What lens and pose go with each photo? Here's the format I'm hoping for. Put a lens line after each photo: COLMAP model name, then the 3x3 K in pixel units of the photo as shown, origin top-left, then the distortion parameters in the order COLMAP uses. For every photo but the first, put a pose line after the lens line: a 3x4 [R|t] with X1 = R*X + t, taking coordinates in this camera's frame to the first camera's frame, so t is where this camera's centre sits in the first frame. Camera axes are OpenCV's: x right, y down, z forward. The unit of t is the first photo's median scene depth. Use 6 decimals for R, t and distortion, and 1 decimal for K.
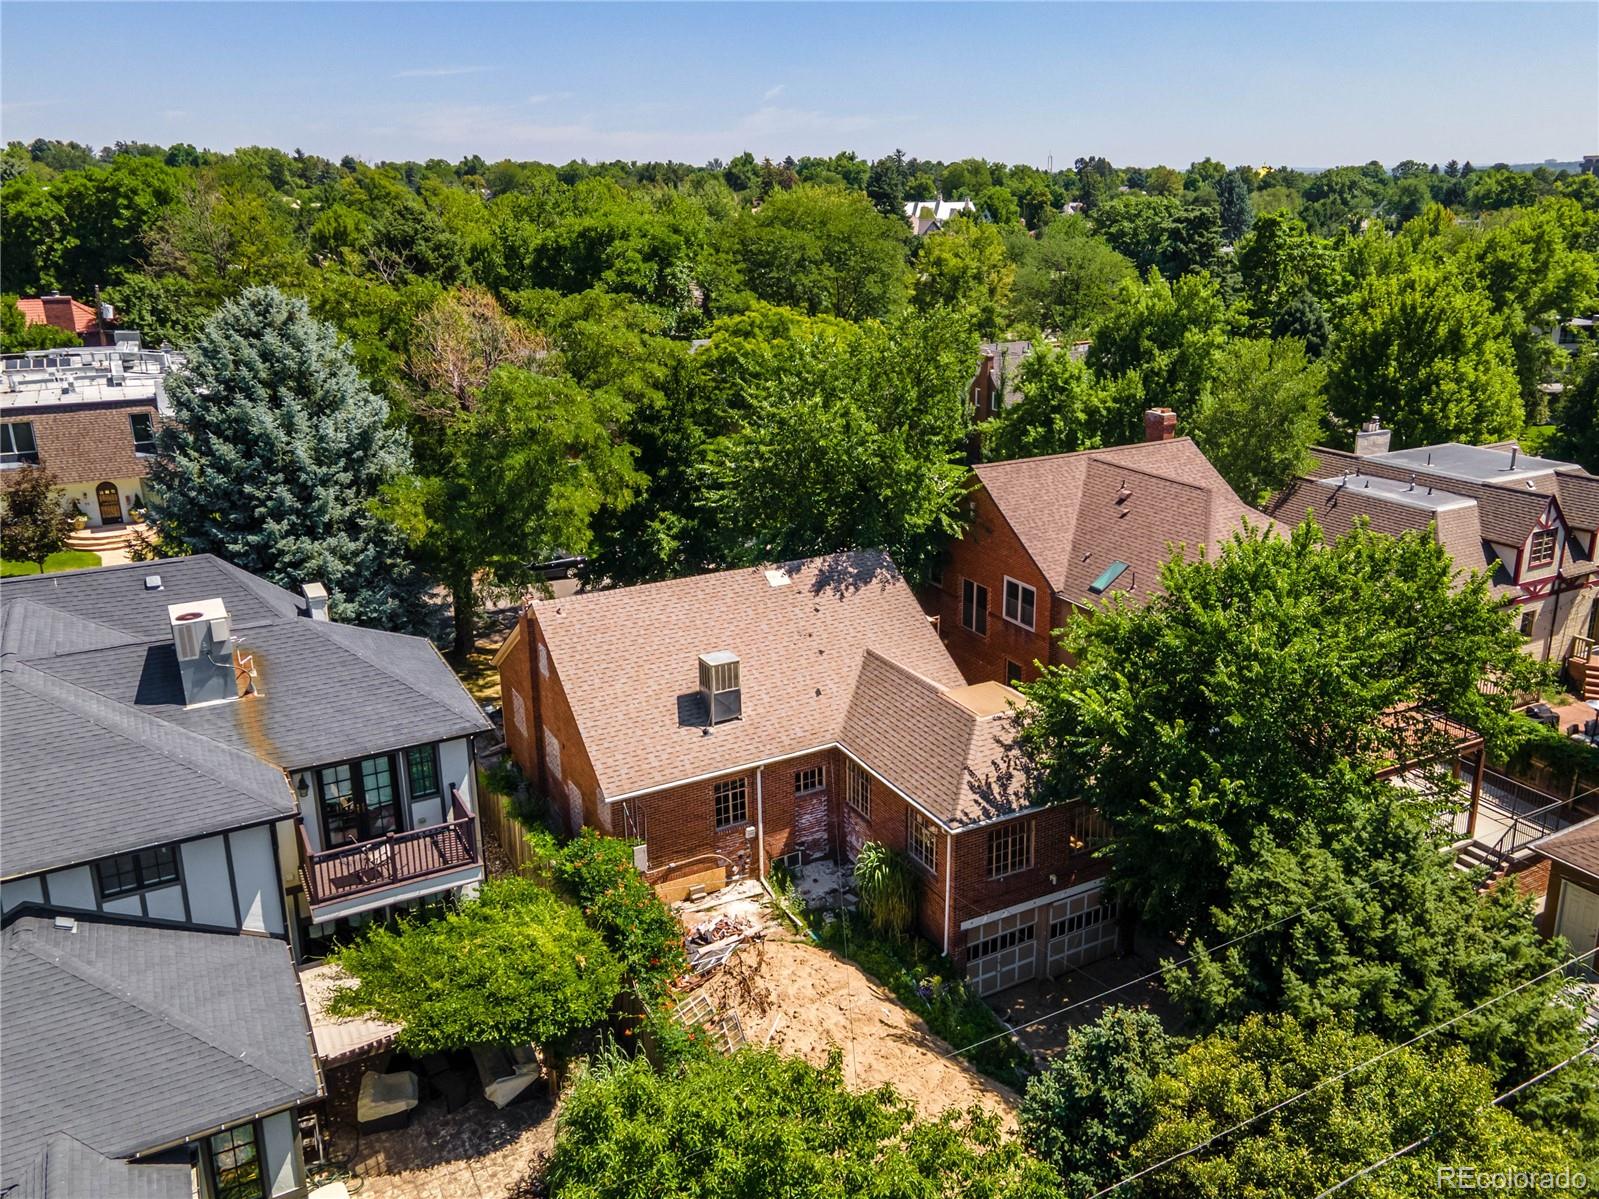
lens RADIAL K [[1280.8, 0, 838.1], [0, 1280.8, 558.8], [0, 0, 1]] dist [0.013059, 0.070269]
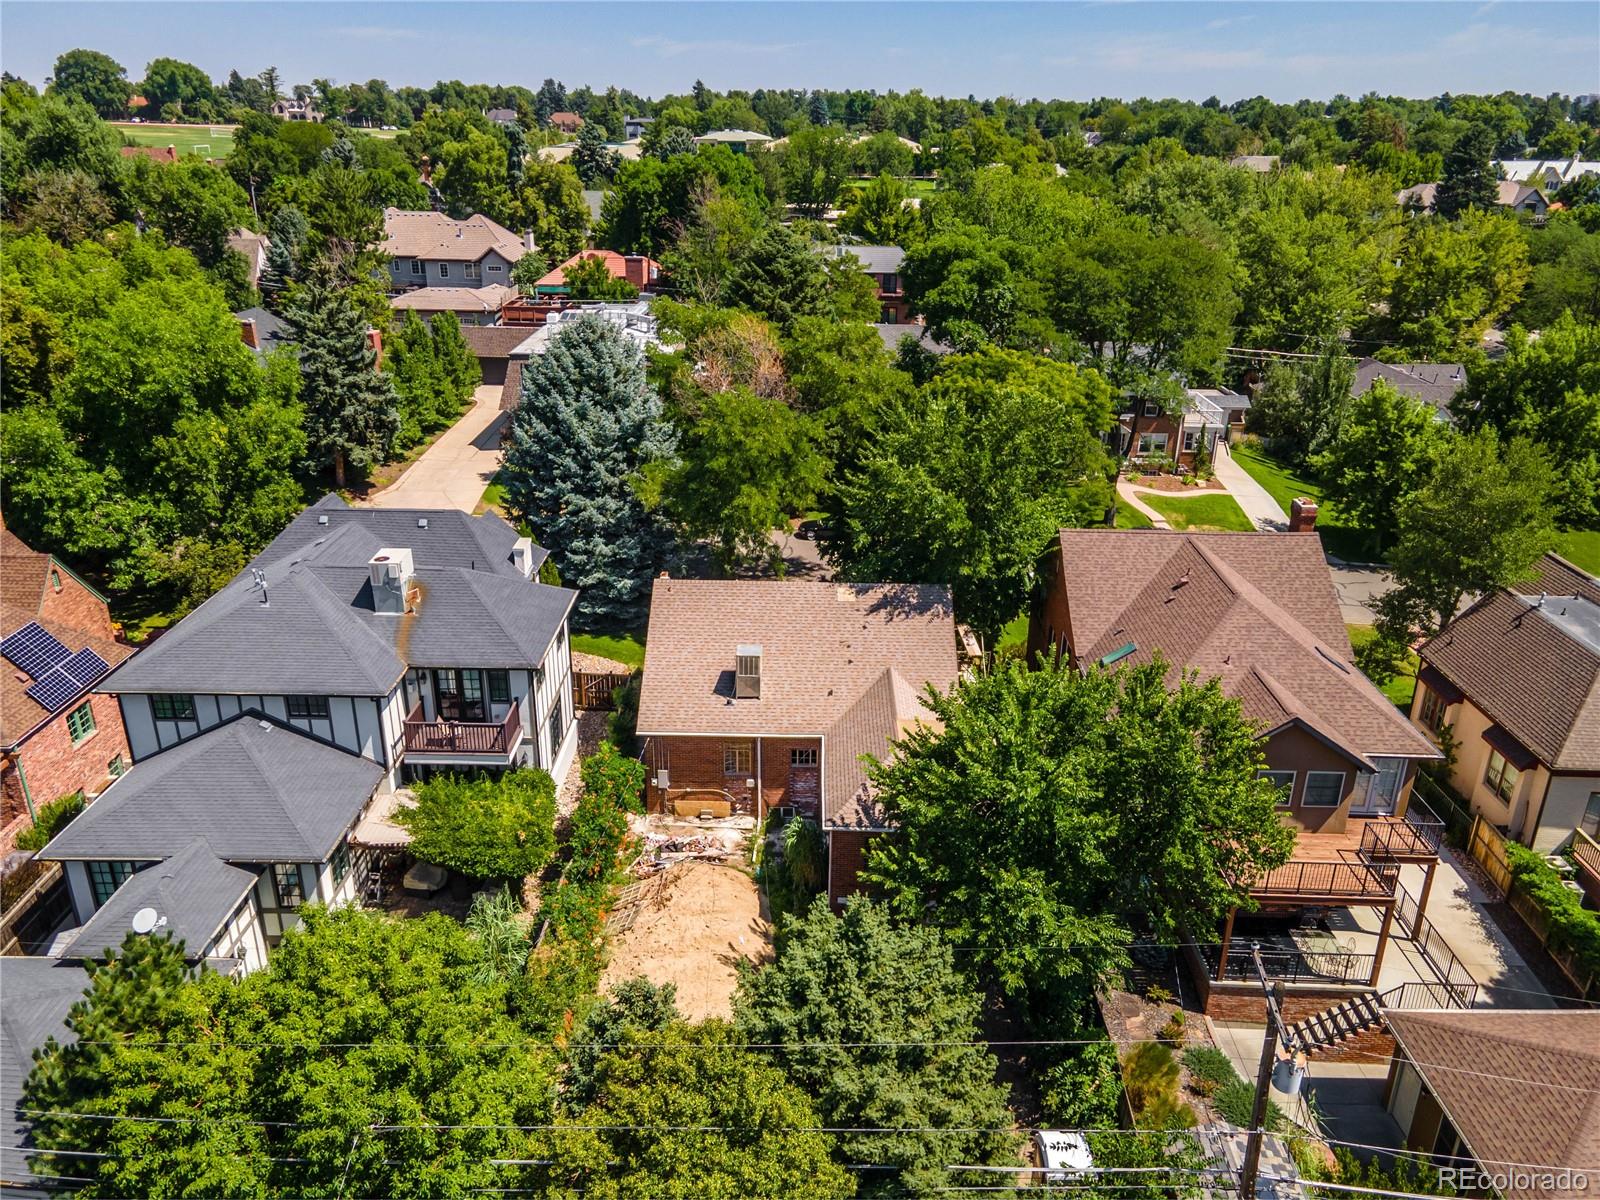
lens RADIAL K [[1163.1, 0, 796.7], [0, 1163.1, 597.3], [0, 0, 1]] dist [0.030846, 0.032558]
pose [[0.863778, 0.209399, -0.458300, 0.486919], [-0.158580, 0.976312, 0.147198, -0.160583], [0.478267, -0.054469, 0.876523, -0.025996]]
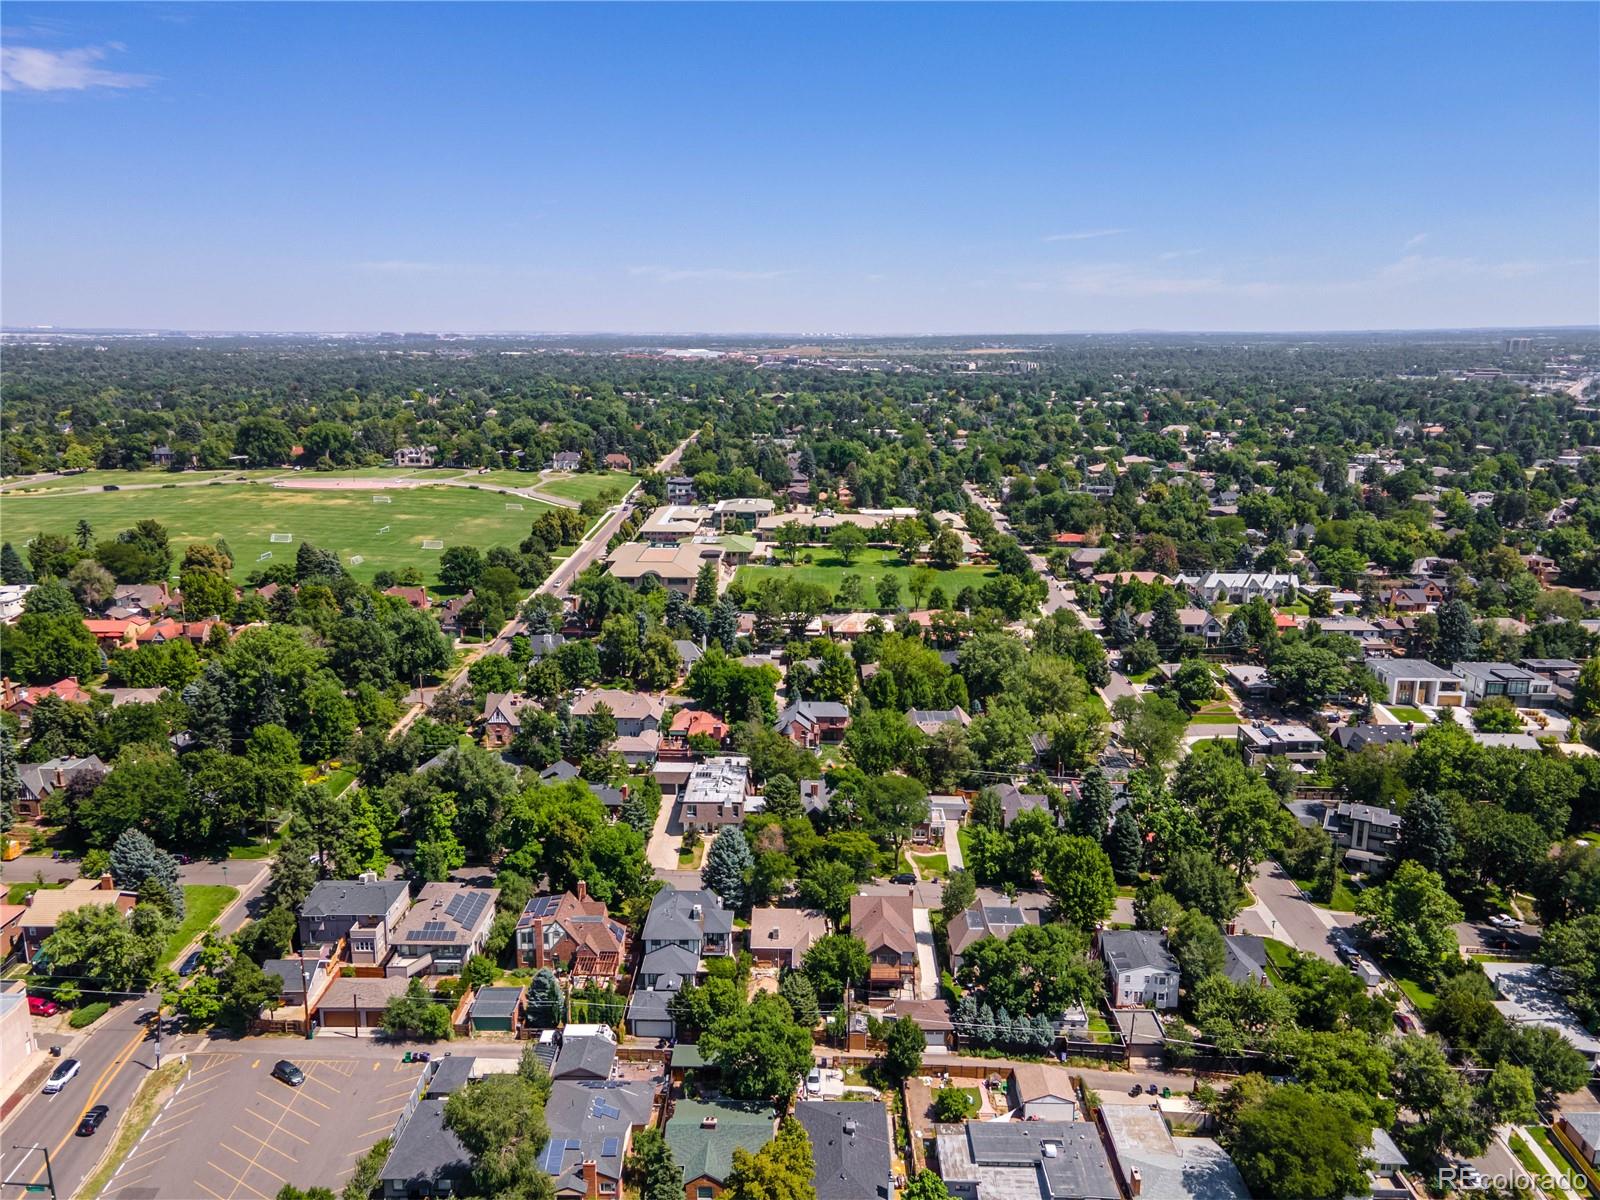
lens RADIAL K [[1163.1, 0, 796.7], [0, 1163.1, 597.3], [0, 0, 1]] dist [0.030846, 0.032558]
pose [[0.865323, 0.125720, -0.485192, 2.334049], [-0.154257, 0.987845, -0.019147, -1.297959], [0.476887, 0.091413, 0.874198, -3.658178]]
